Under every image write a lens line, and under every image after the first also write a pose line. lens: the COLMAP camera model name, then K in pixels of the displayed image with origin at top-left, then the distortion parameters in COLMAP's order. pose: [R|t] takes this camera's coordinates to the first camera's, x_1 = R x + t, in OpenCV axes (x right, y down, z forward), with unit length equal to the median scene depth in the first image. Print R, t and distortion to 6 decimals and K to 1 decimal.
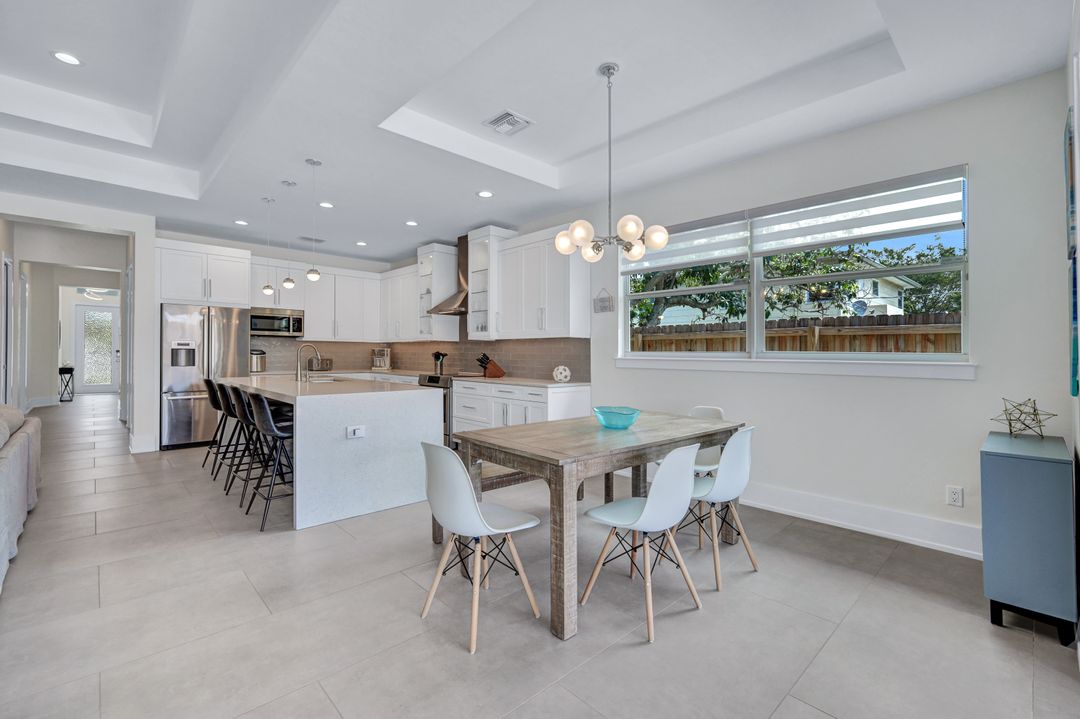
lens RADIAL K [[469.5, 0, 542.1], [0, 469.5, 351.4], [0, 0, 1]] dist [-0.002663, 0.000462]
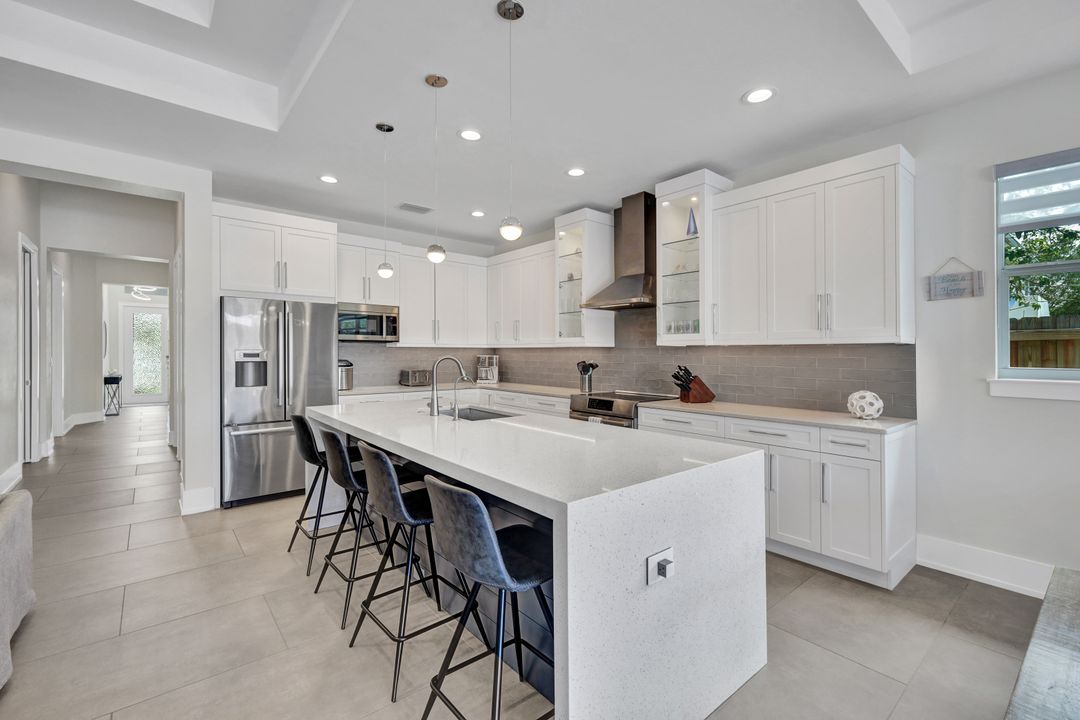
lens RADIAL K [[469.5, 0, 538.8], [0, 469.5, 352.3], [0, 0, 1]] dist [-0.002663, 0.000462]
pose [[0.997472, -0.004538, -0.070915, -0.252290], [0.004749, 0.999985, 0.002810, -0.016547], [0.070901, -0.003139, 0.997478, 0.291967]]
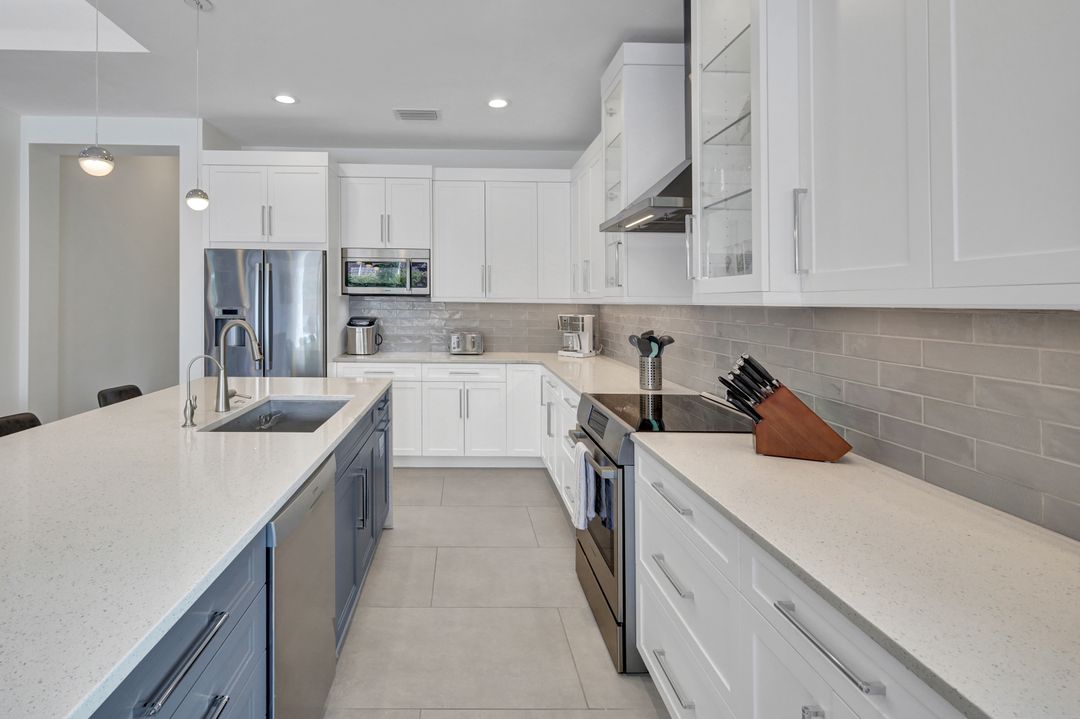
lens RADIAL K [[534.9, 0, 470.4], [0, 534.9, 300.4], [0, 0, 1]] dist [-0.004644, -0.000387]
pose [[0.729270, -0.002227, -0.684223, -0.029789], [-0.001782, 0.999985, -0.005153, -0.023643], [0.684224, 0.004978, 0.729255, 0.606167]]
